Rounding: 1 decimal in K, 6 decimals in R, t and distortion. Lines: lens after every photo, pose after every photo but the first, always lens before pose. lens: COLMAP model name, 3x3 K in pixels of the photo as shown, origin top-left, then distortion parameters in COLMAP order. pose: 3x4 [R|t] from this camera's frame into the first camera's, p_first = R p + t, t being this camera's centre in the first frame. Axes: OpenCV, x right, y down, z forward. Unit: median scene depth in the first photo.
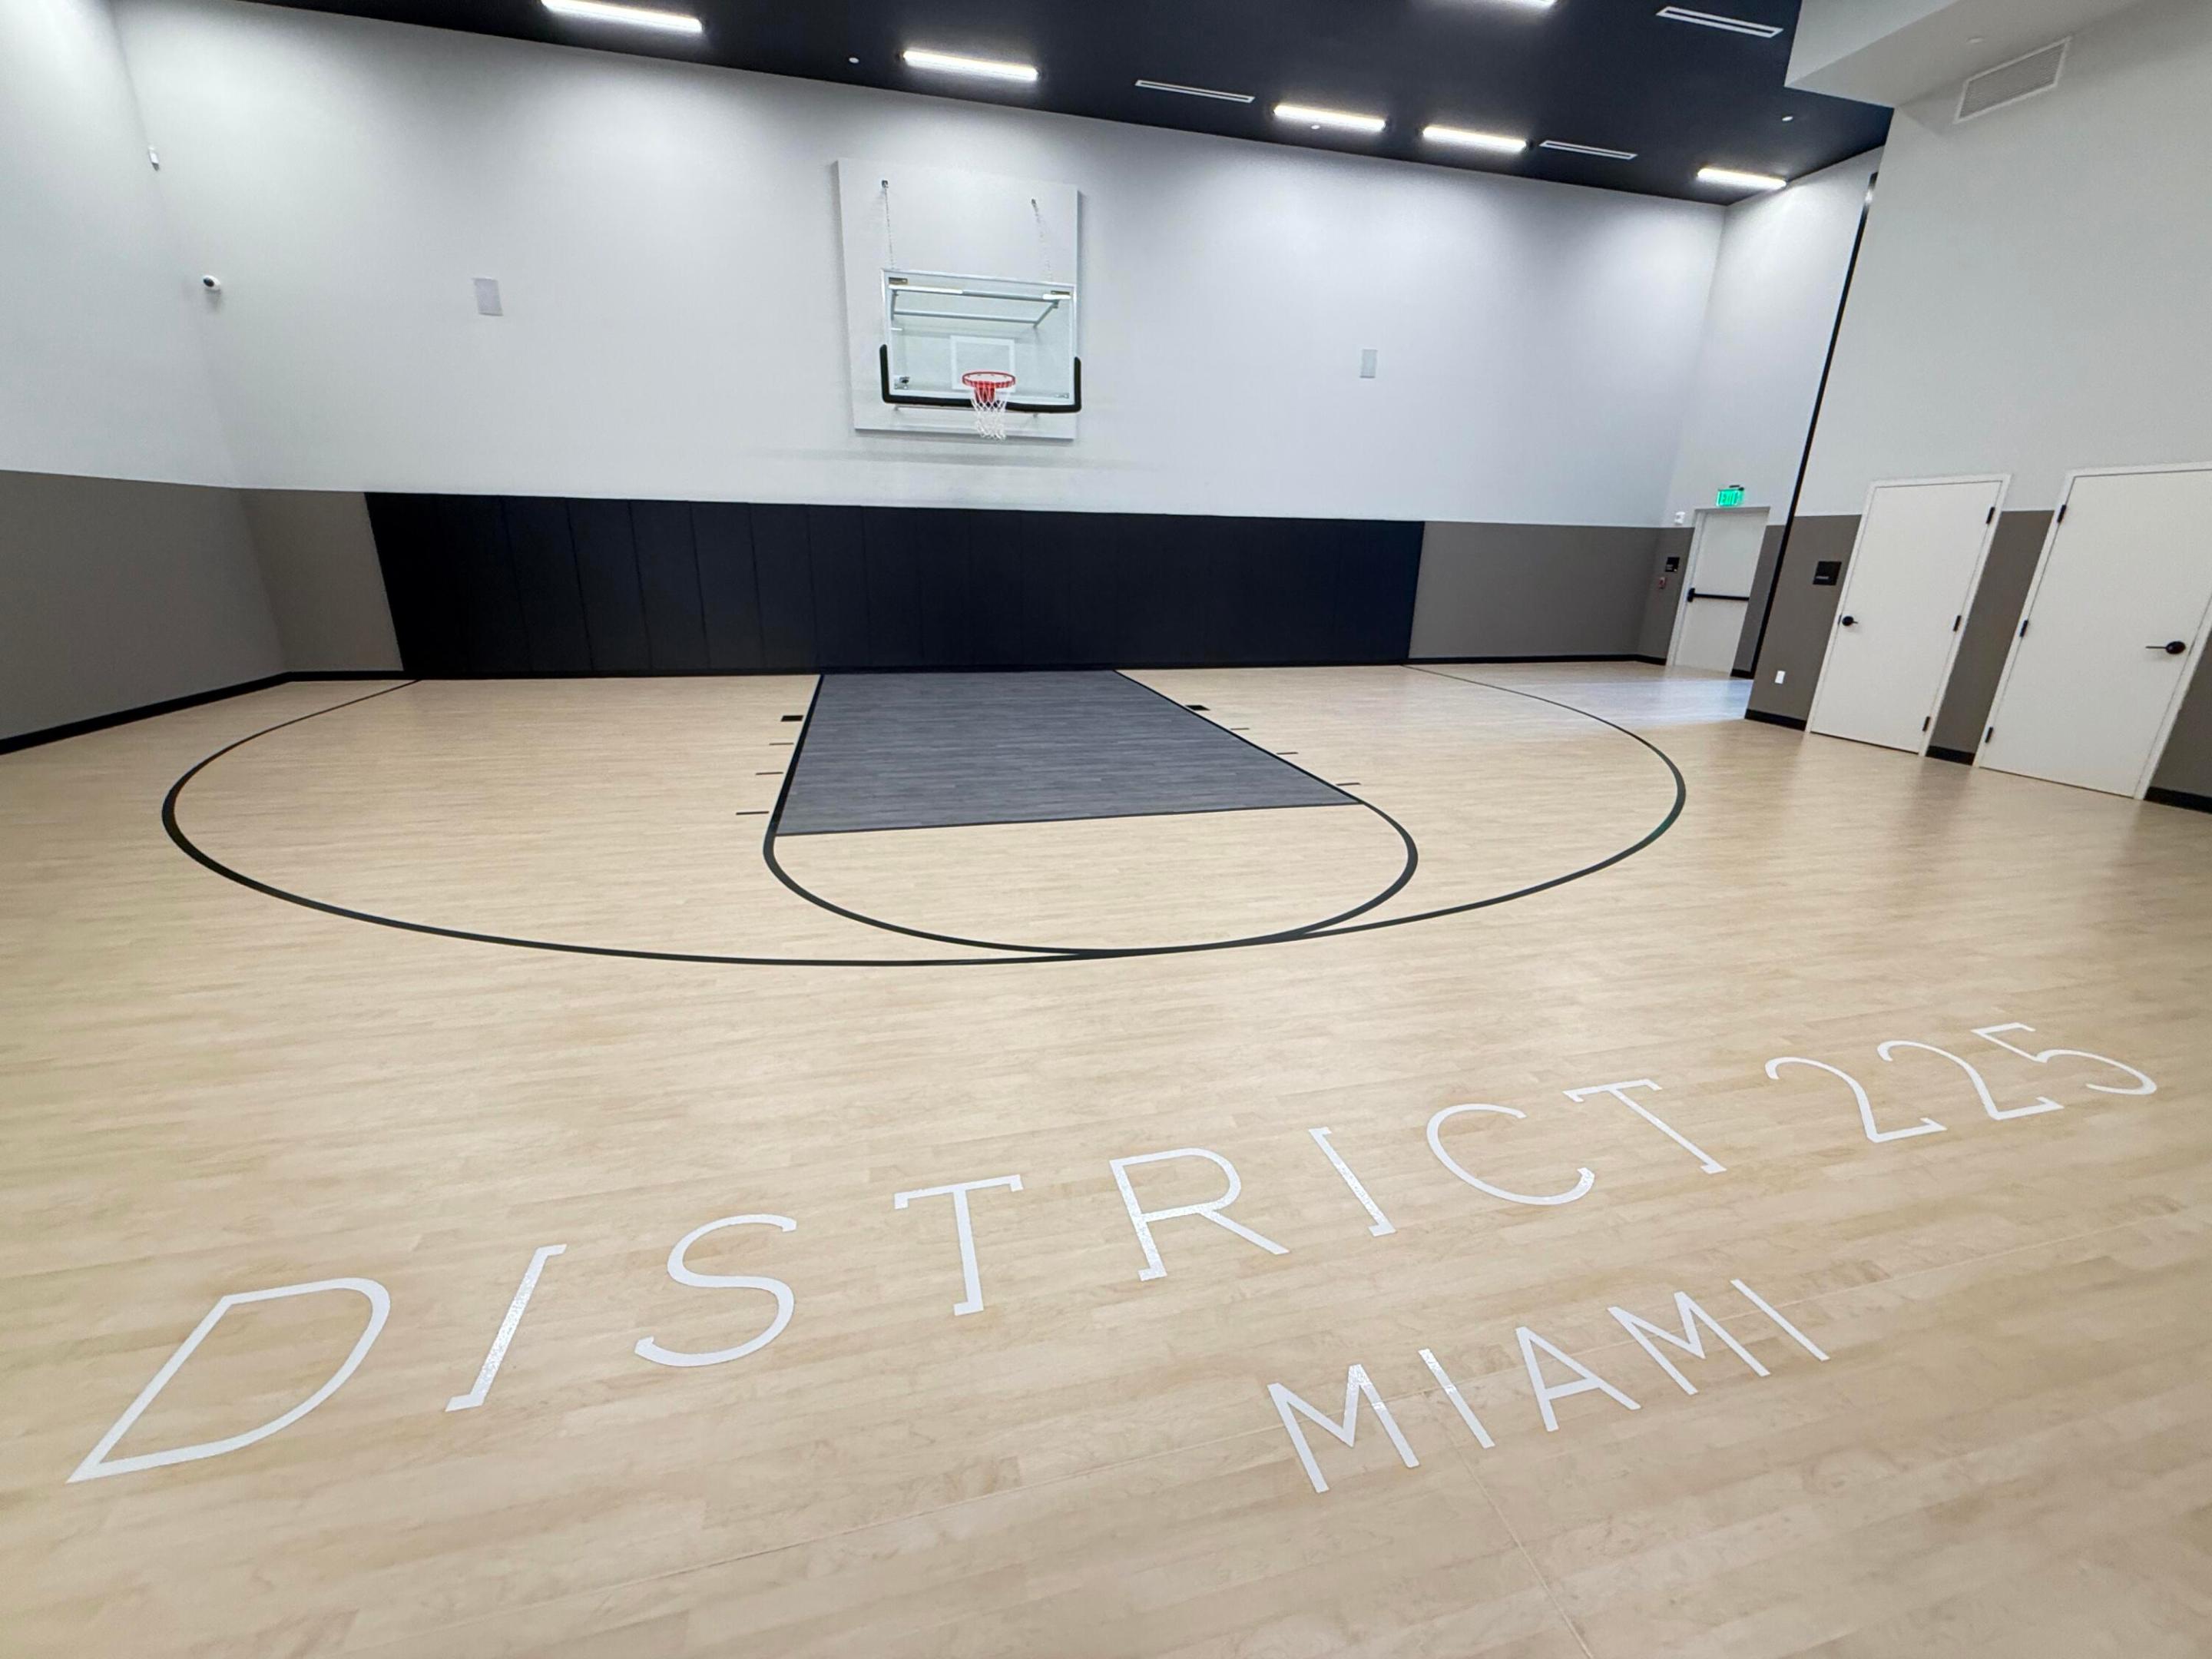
lens RADIAL K [[881.0, 0, 1107.7], [0, 881.0, 818.4], [0, 0, 1]] dist [-0.000213, -0.000022]
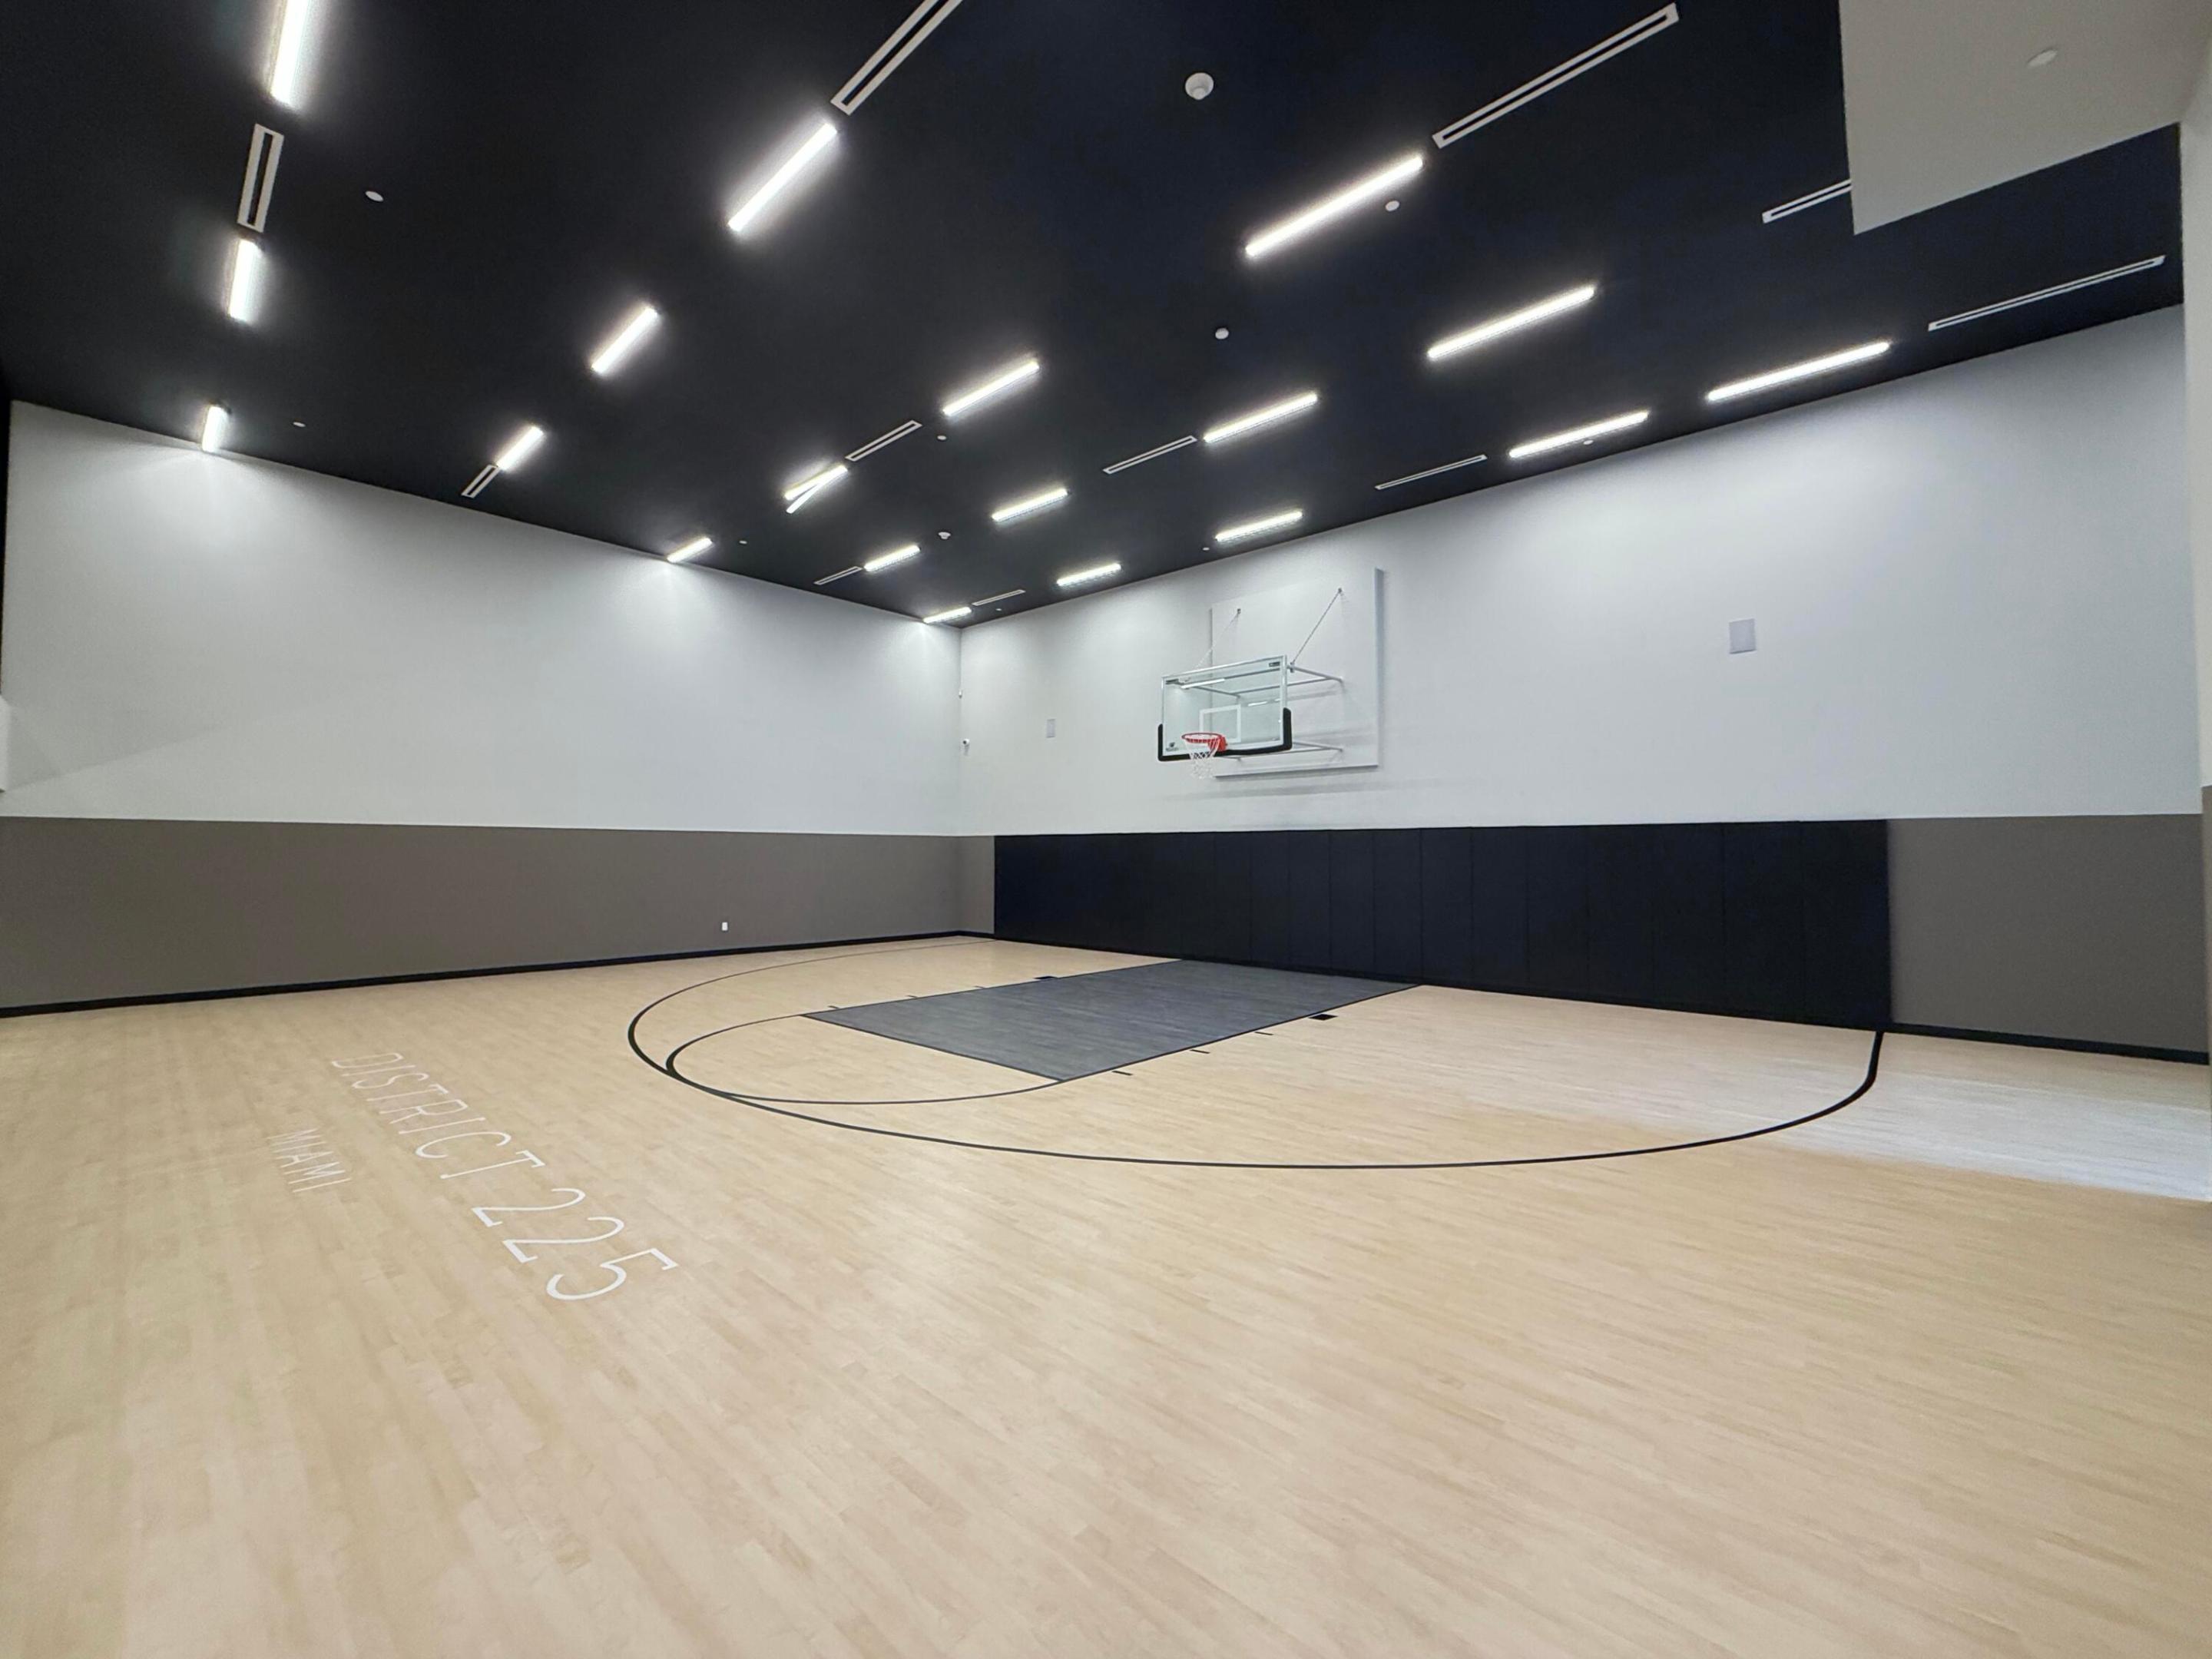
lens RADIAL K [[881.0, 0, 1107.7], [0, 881.0, 818.4], [0, 0, 1]] dist [-0.000213, -0.000022]
pose [[0.556431, -0.049239, -0.829433, 0.806767], [-0.241457, 0.945581, -0.218118, -0.064770], [0.795036, 0.321640, 0.514262, 0.244110]]
